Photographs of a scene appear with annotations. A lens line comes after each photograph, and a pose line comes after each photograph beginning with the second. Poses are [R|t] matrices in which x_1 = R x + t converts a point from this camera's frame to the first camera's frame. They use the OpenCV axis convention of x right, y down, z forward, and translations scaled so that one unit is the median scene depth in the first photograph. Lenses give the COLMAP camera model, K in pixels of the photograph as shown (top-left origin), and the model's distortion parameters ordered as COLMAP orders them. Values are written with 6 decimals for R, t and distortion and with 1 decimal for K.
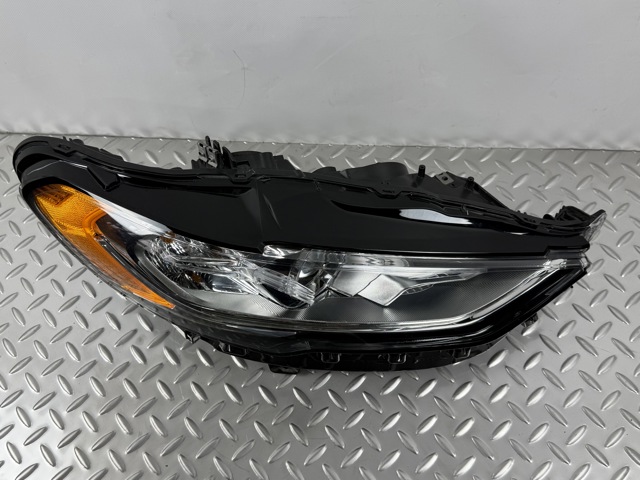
lens RADIAL K [[645.8, 0, 320.4], [0, 645.8, 239.3], [0, 0, 1]] dist [0.064852, 0.000000]
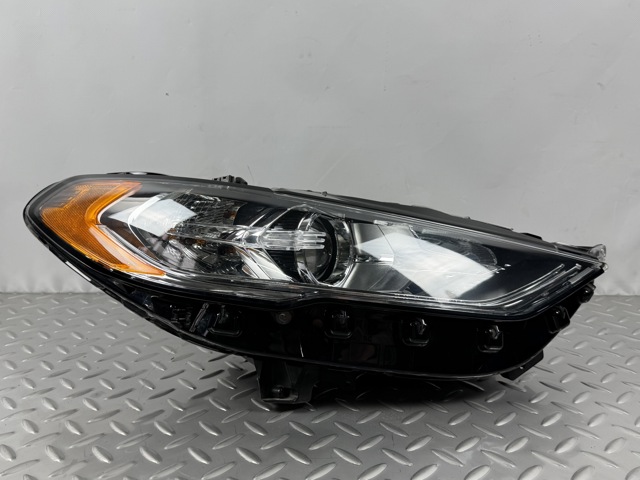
lens RADIAL K [[645.8, 0, 320.5], [0, 645.8, 239.3], [0, 0, 1]] dist [0.064852, 0.000000]
pose [[0.998118, 0.041700, 0.044959, -0.049102], [0.006340, 0.659067, -0.752058, 0.672943], [-0.060992, 0.750927, 0.657562, 0.323512]]
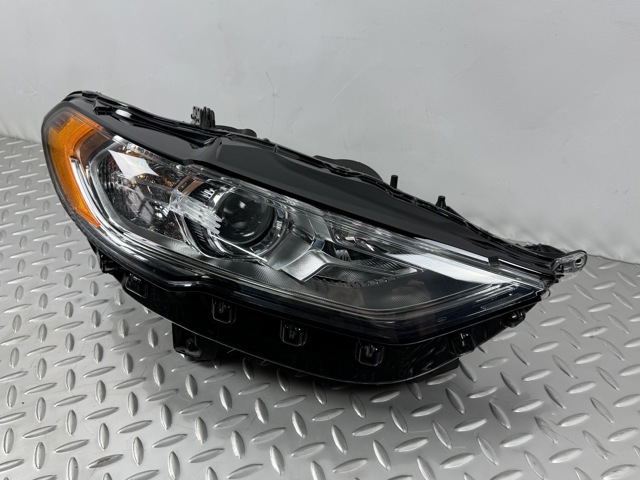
lens RADIAL K [[645.8, 0, 319.1], [0, 645.8, 236.1], [0, 0, 1]] dist [0.064852, 0.000000]
pose [[0.927294, 0.214292, -0.306930, 0.347846], [-0.330677, 0.853208, -0.403347, 0.364297], [0.175441, 0.475516, 0.862036, 0.195996]]
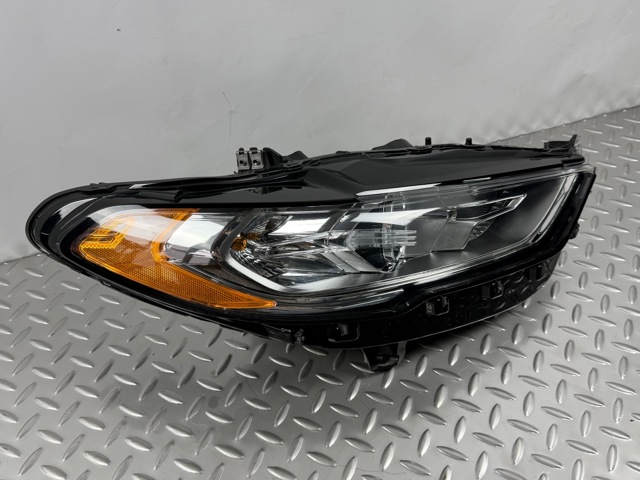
lens RADIAL K [[645.8, 0, 324.3], [0, 645.8, 231.7], [0, 0, 1]] dist [0.064852, 0.000000]
pose [[0.898890, -0.250528, 0.359490, -0.417554], [0.363991, 0.883681, -0.294310, 0.274851], [-0.243941, 0.395403, 0.885522, 0.124454]]
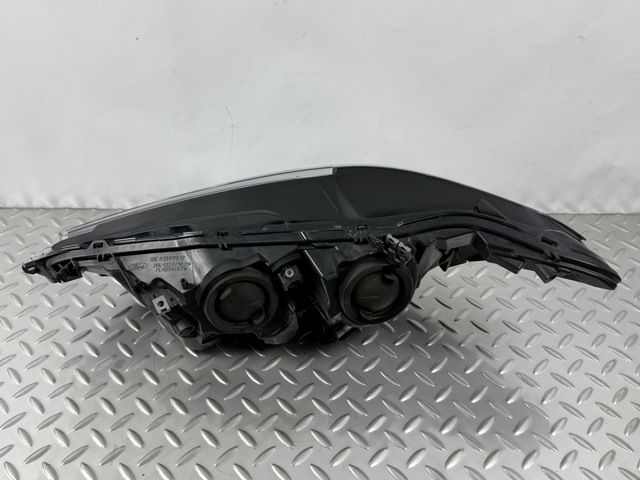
lens RADIAL K [[645.8, 0, 319.9], [0, 645.8, 237.7], [0, 0, 1]] dist [0.064852, 0.000000]
pose [[0.995789, 0.006202, 0.091468, -0.069096], [0.029006, 0.925143, -0.378510, 0.380932], [-0.086969, 0.379569, 0.921067, -0.011691]]
